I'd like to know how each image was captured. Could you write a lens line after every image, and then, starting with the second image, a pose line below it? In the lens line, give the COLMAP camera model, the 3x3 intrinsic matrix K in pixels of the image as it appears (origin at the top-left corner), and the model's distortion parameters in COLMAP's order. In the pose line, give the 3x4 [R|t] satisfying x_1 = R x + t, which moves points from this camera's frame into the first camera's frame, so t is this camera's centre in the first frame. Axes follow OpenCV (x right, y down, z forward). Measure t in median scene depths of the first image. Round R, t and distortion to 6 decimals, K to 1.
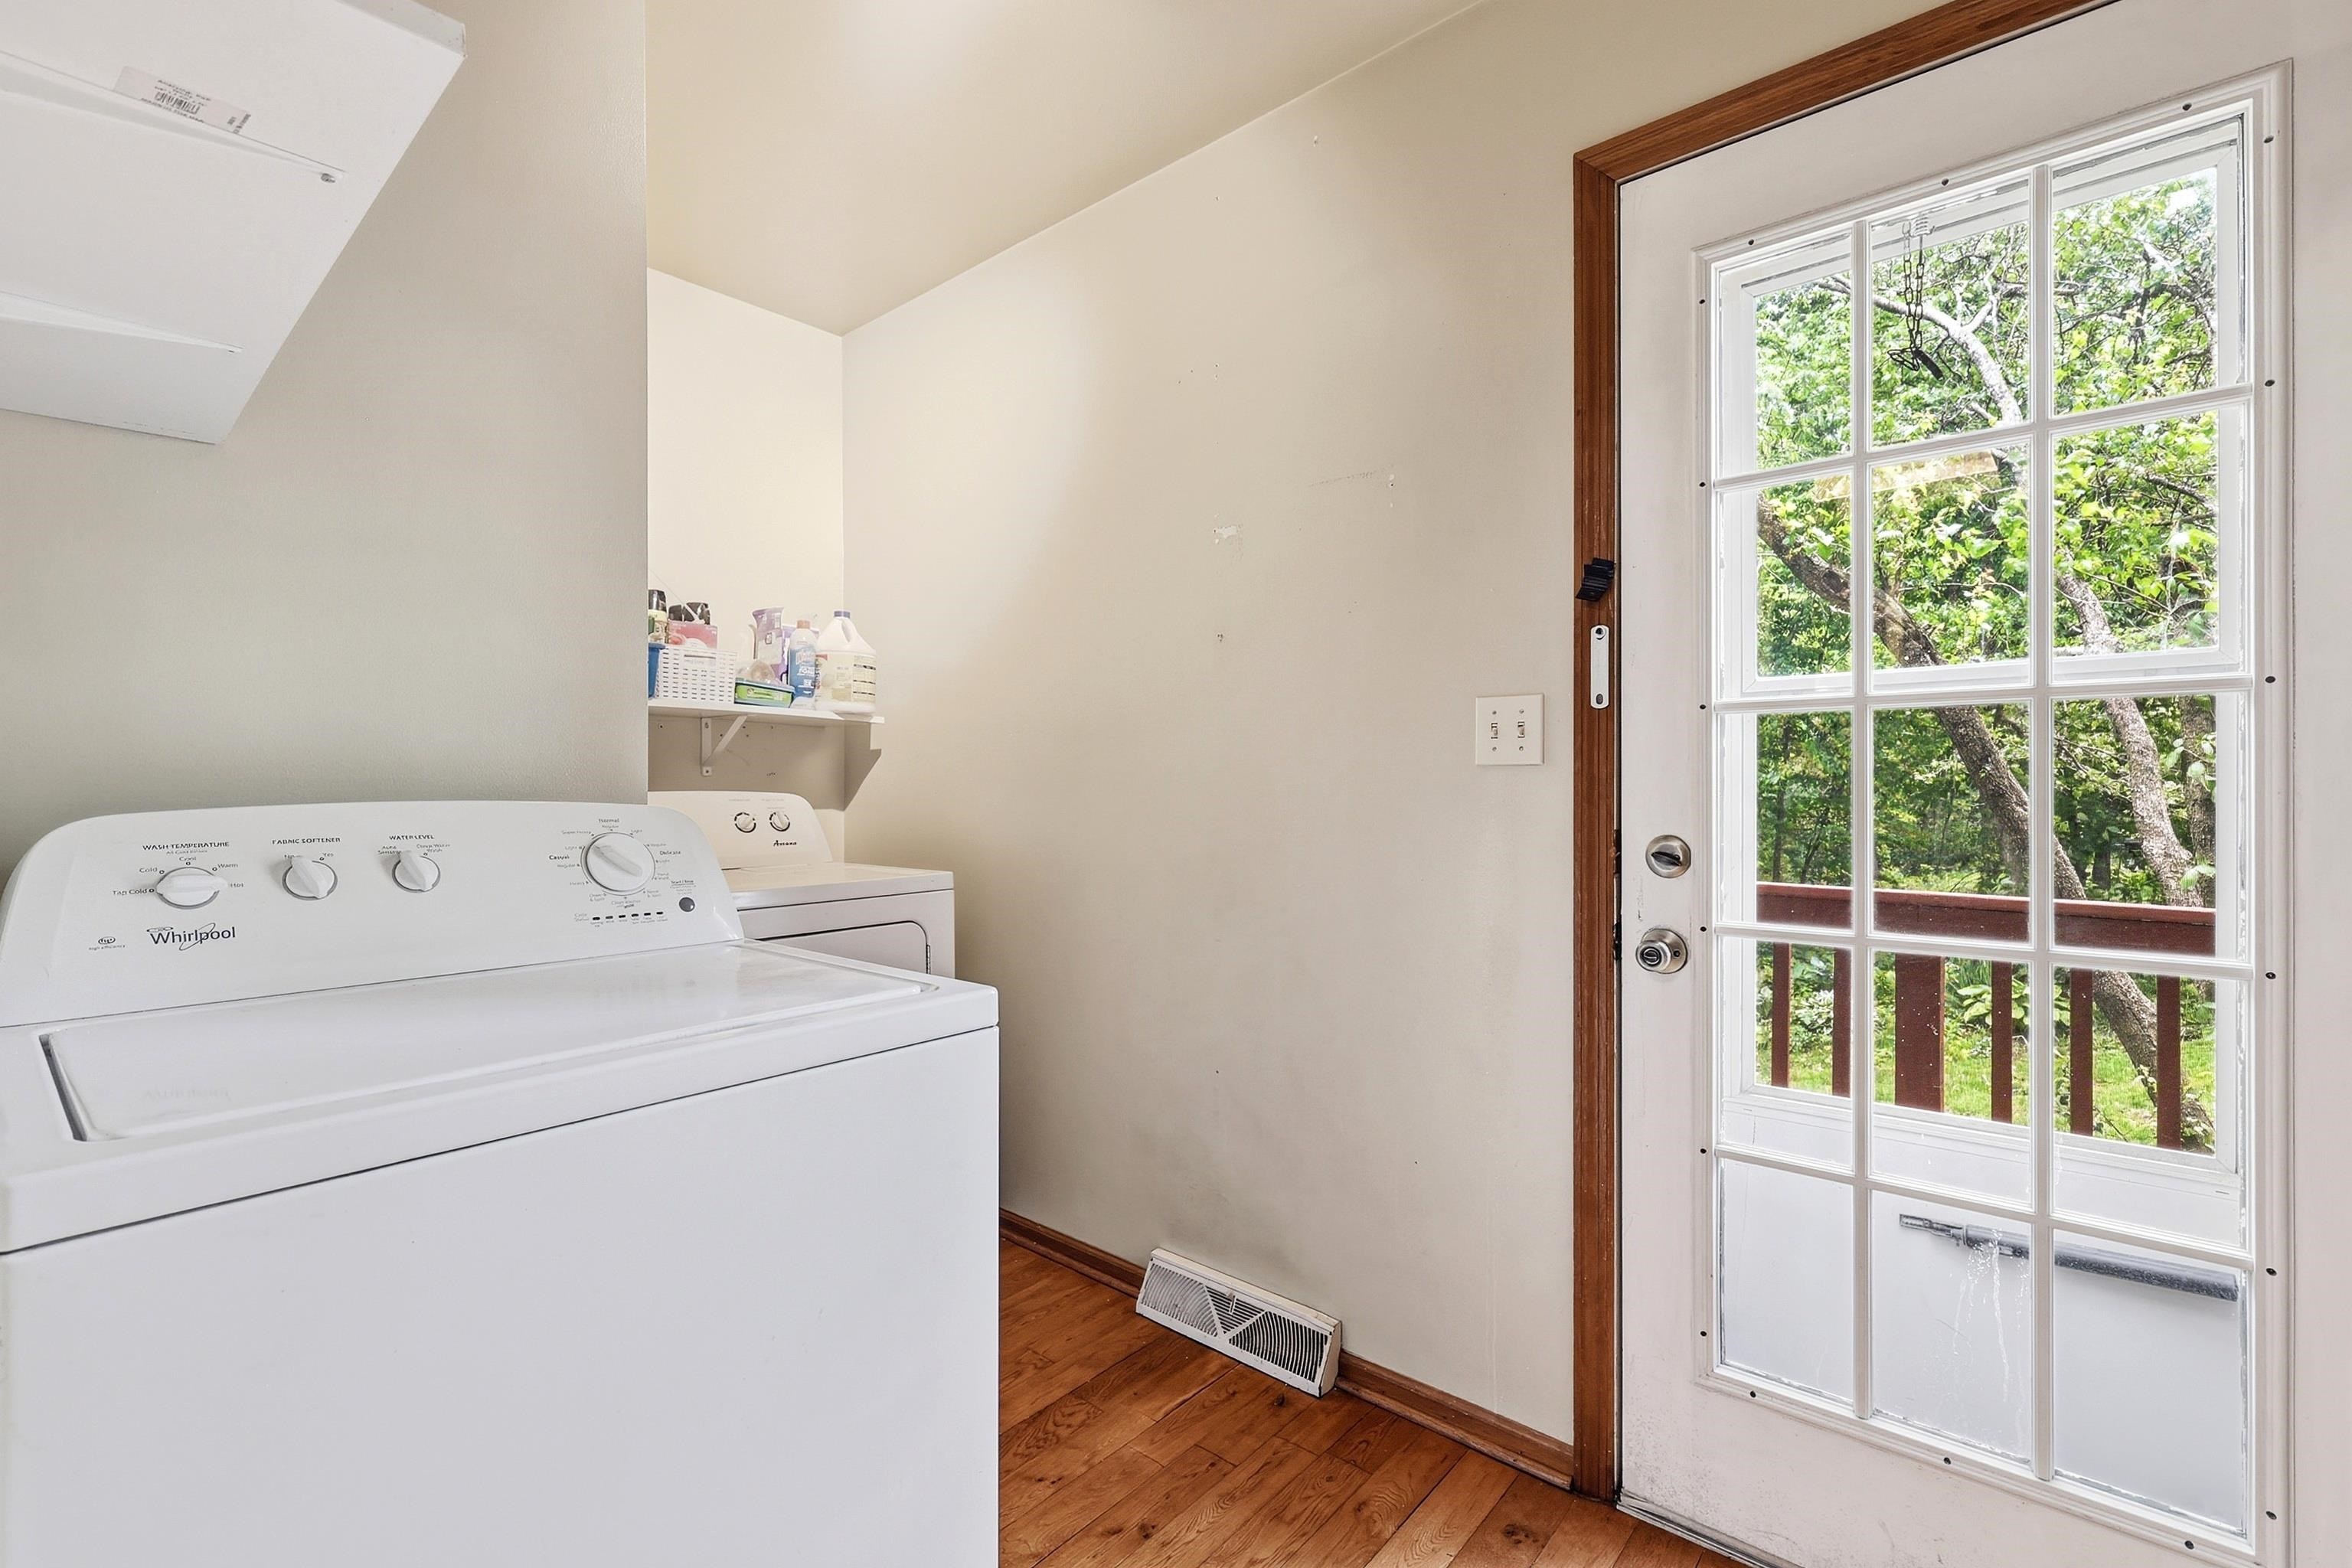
lens RADIAL K [[1033.3, 0, 1175.8], [0, 1033.3, 774.9], [0, 0, 1]] dist [0.003435, 0.000511]
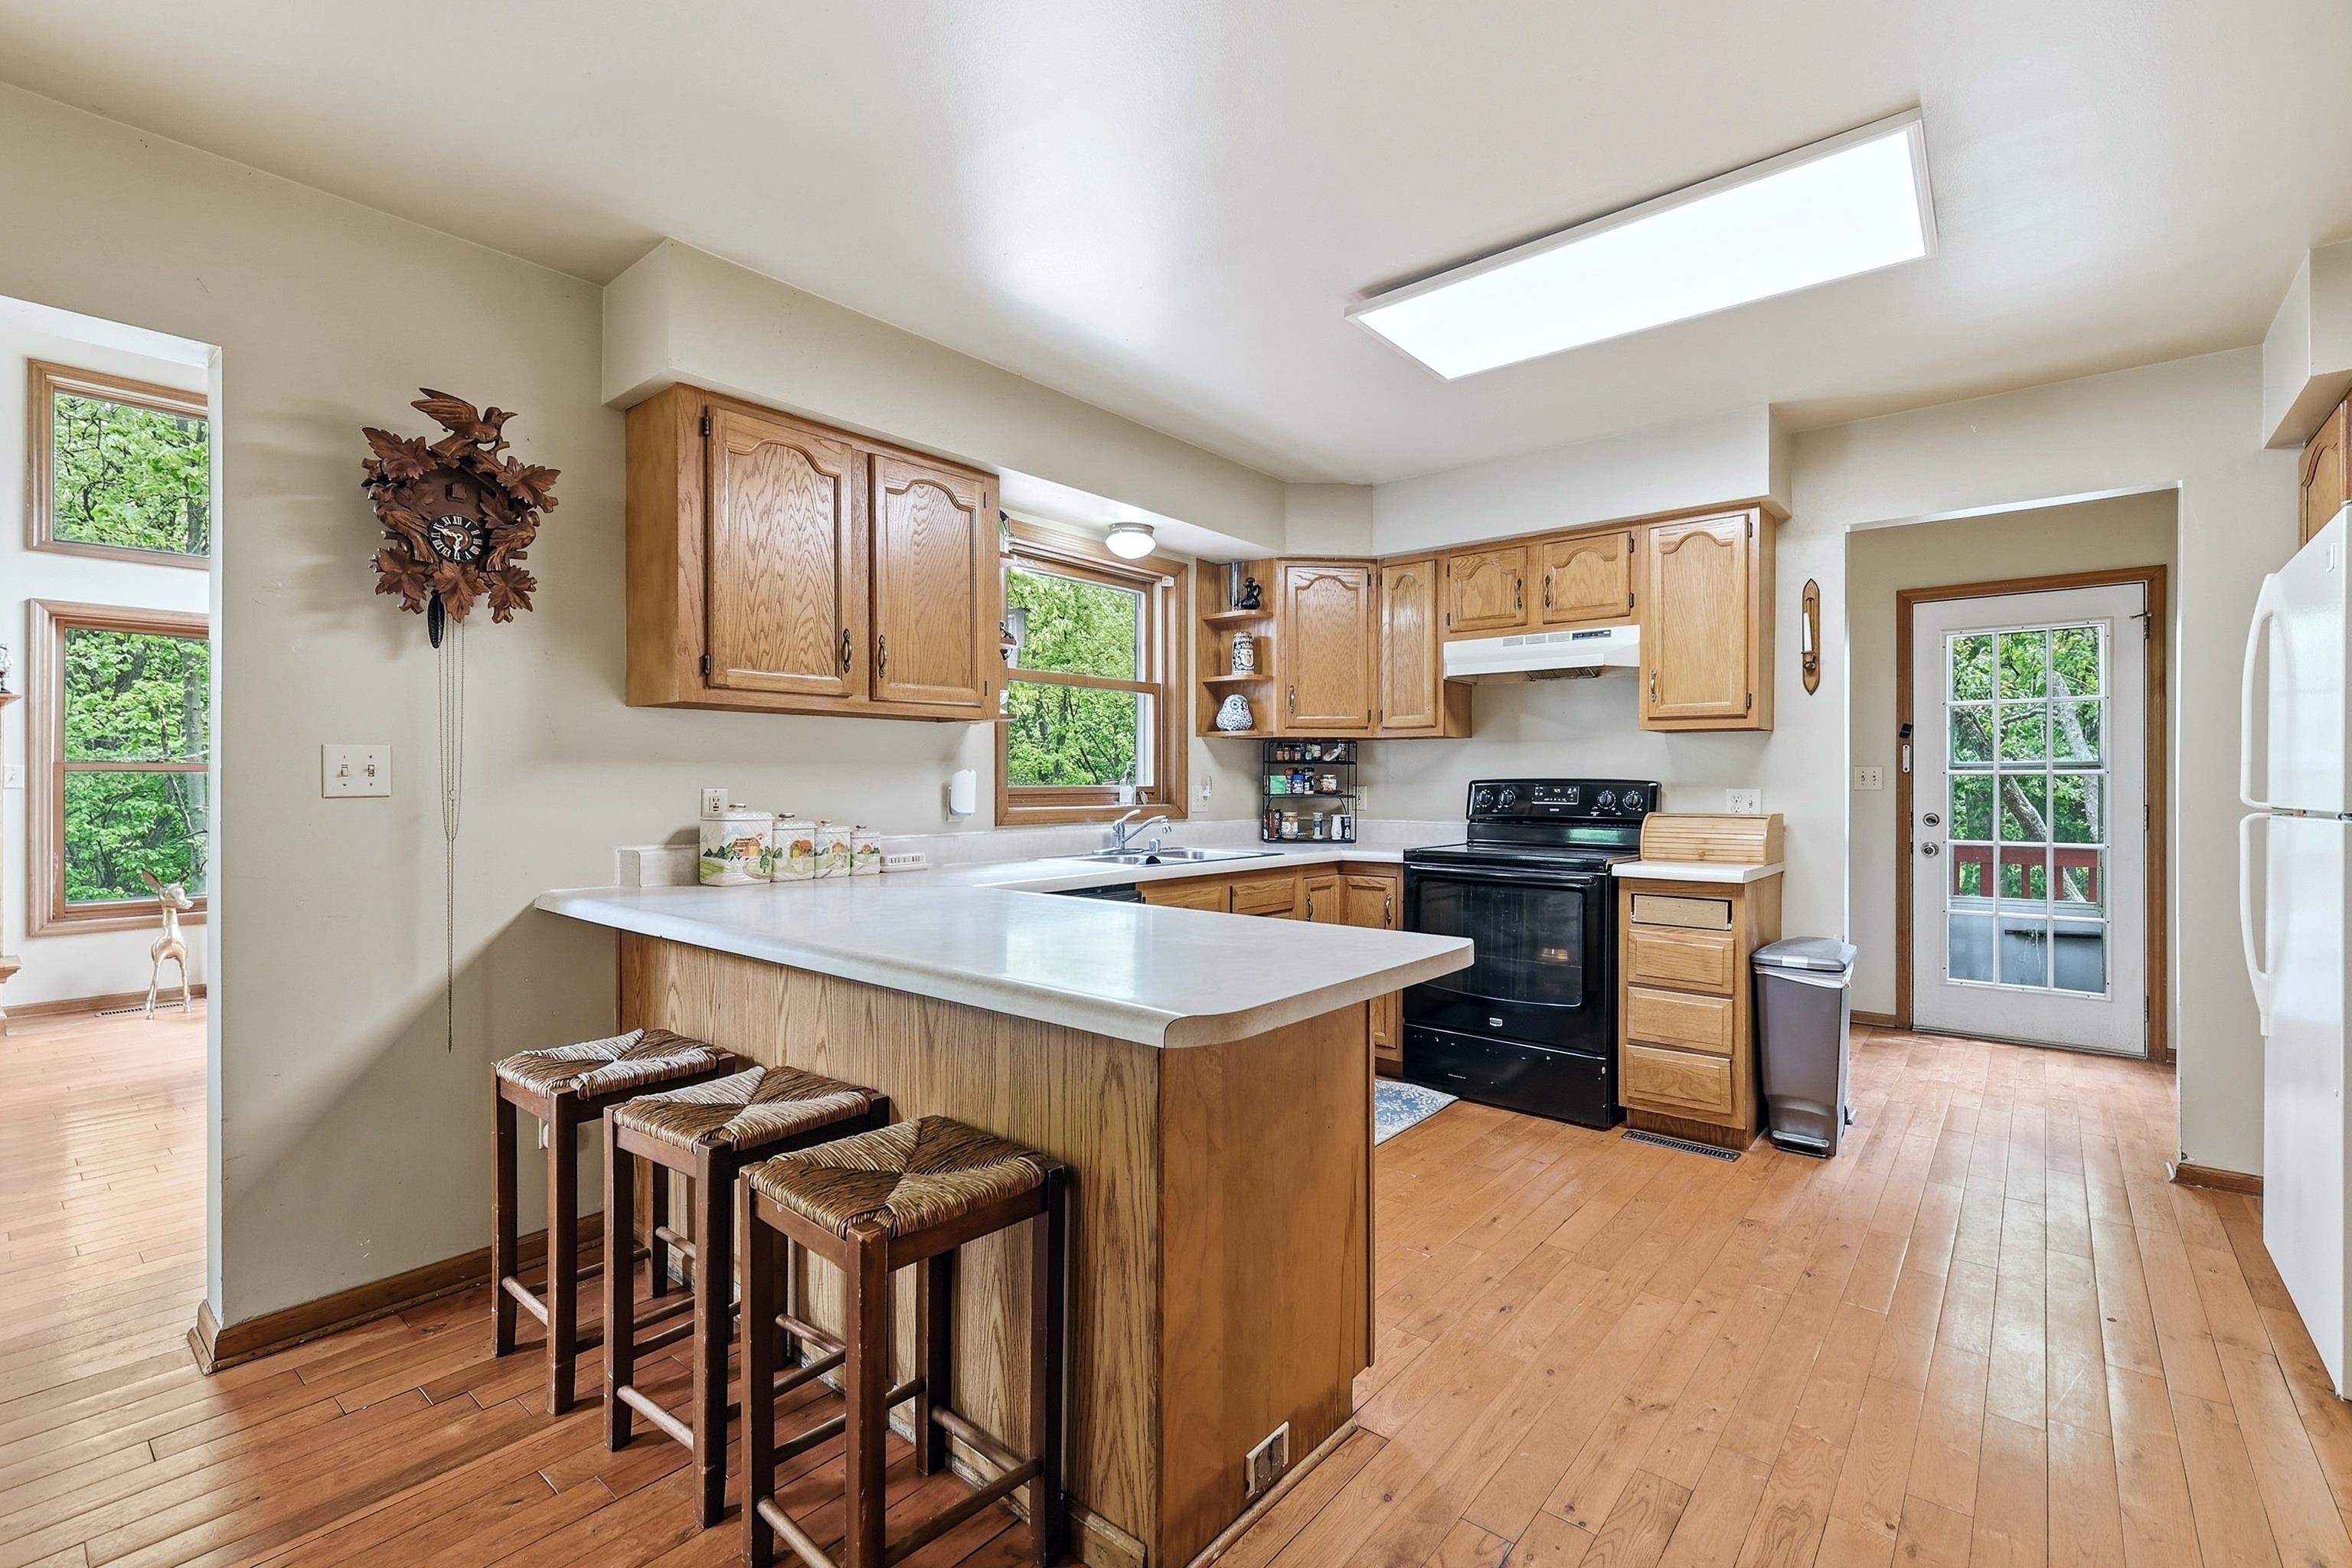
lens RADIAL K [[1033.3, 0, 1175.8], [0, 1033.3, 774.9], [0, 0, 1]] dist [0.003435, 0.000511]
pose [[0.999843, 0.000335, 0.017693, -1.825157], [-0.000275, 0.999994, -0.003392, -0.045377], [-0.017694, 0.003387, 0.999838, -2.052739]]
